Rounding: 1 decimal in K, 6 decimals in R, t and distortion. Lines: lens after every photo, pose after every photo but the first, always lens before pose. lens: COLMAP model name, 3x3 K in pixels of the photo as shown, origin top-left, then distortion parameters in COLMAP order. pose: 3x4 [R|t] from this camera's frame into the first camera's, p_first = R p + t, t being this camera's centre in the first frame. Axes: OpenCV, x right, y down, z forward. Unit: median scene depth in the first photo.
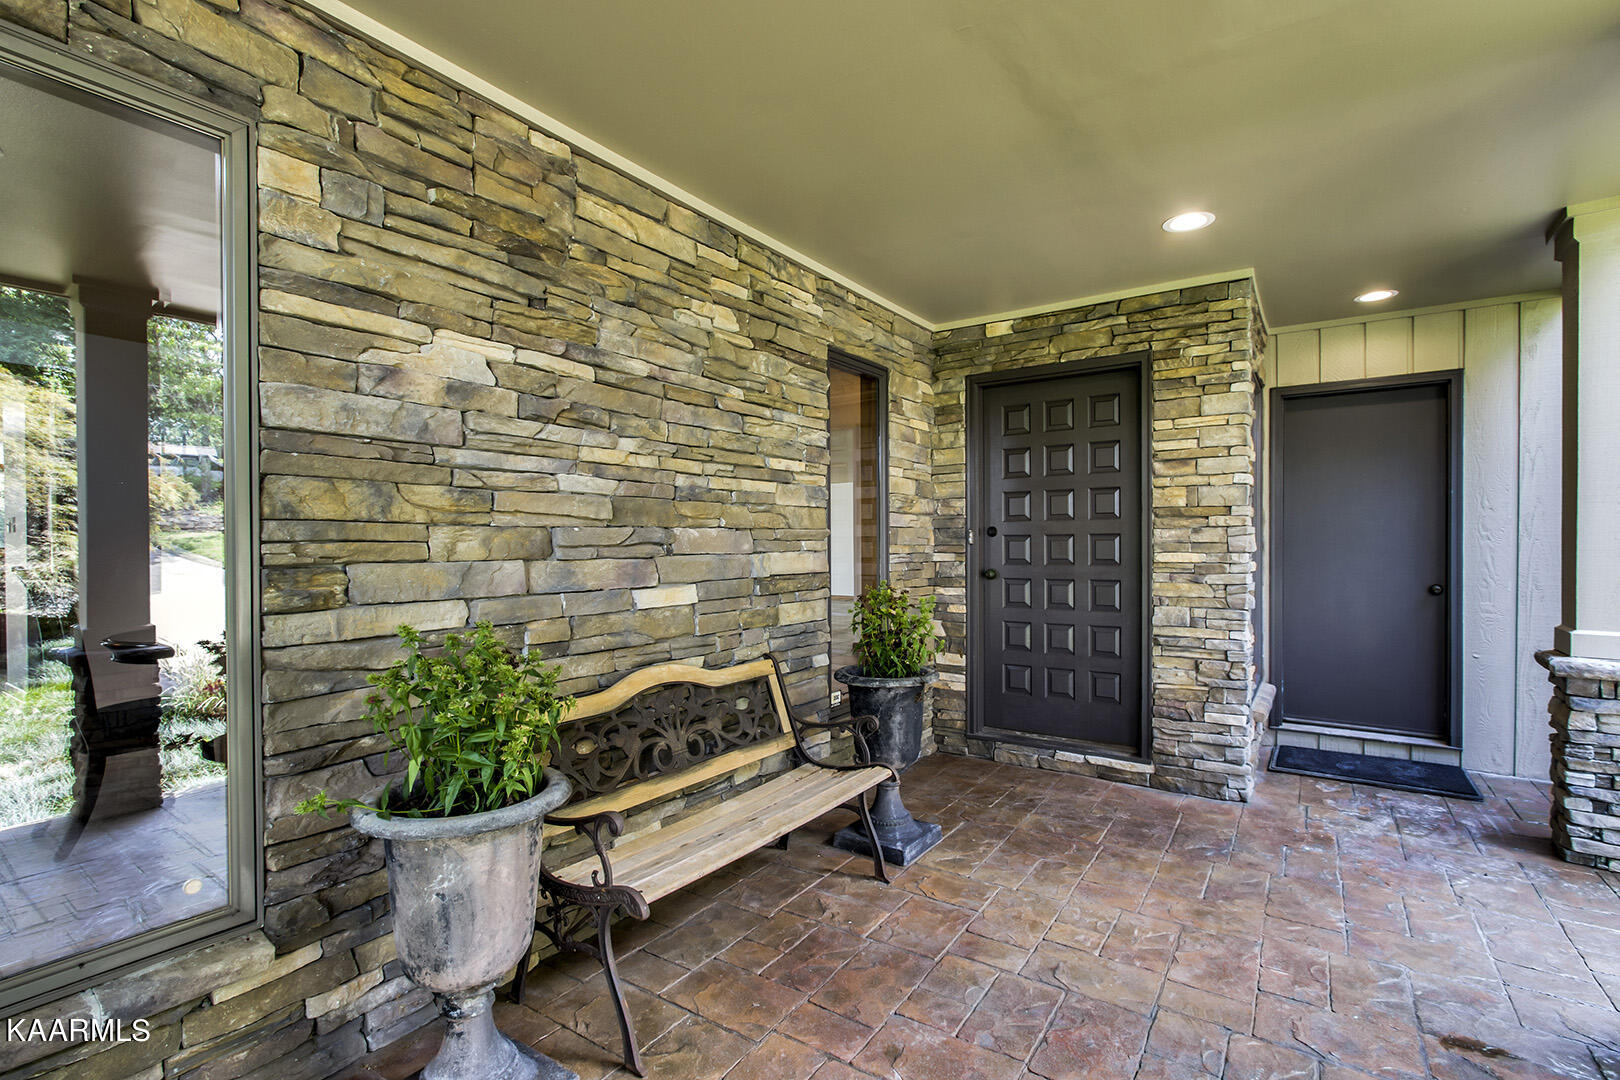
lens RADIAL K [[747.4, 0, 811.8], [0, 747.4, 550.5], [0, 0, 1]] dist [-0.001589, -0.000122]
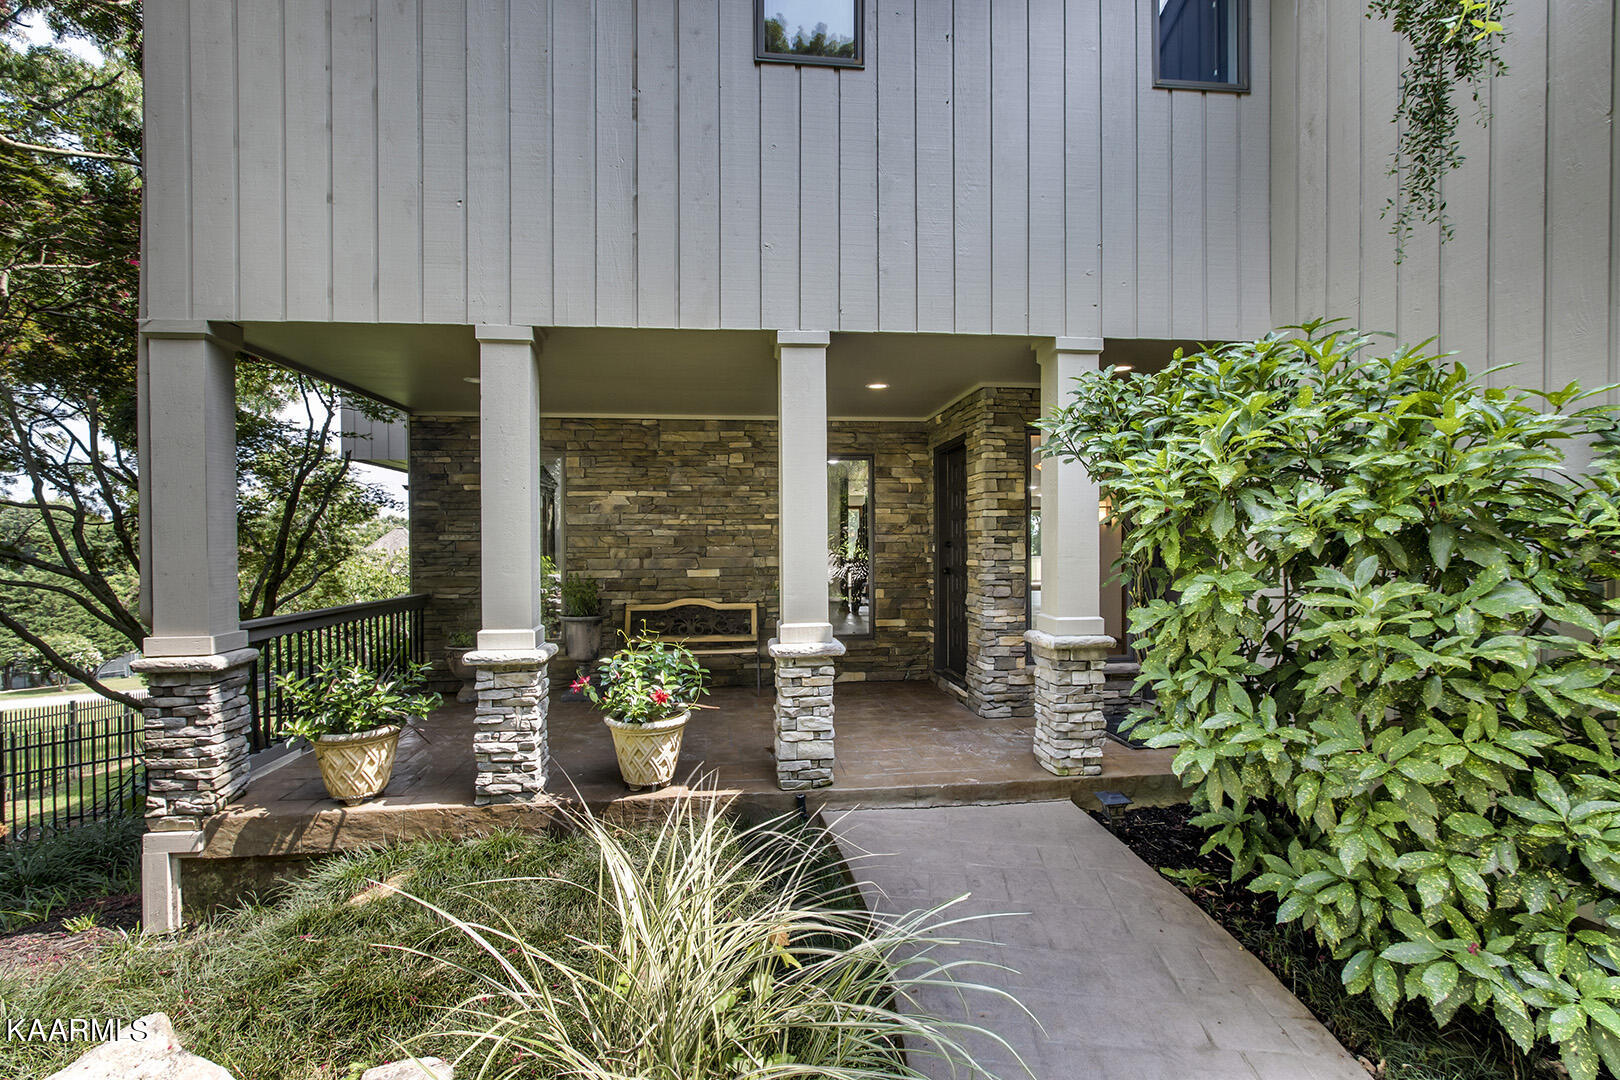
lens RADIAL K [[747.4, 0, 811.8], [0, 747.4, 550.5], [0, 0, 1]] dist [-0.001589, -0.000122]
pose [[0.649767, 0.005628, -0.760112, 2.260249], [-0.003143, 0.999984, 0.004717, -0.033509], [0.760127, -0.000676, 0.649775, -0.450078]]
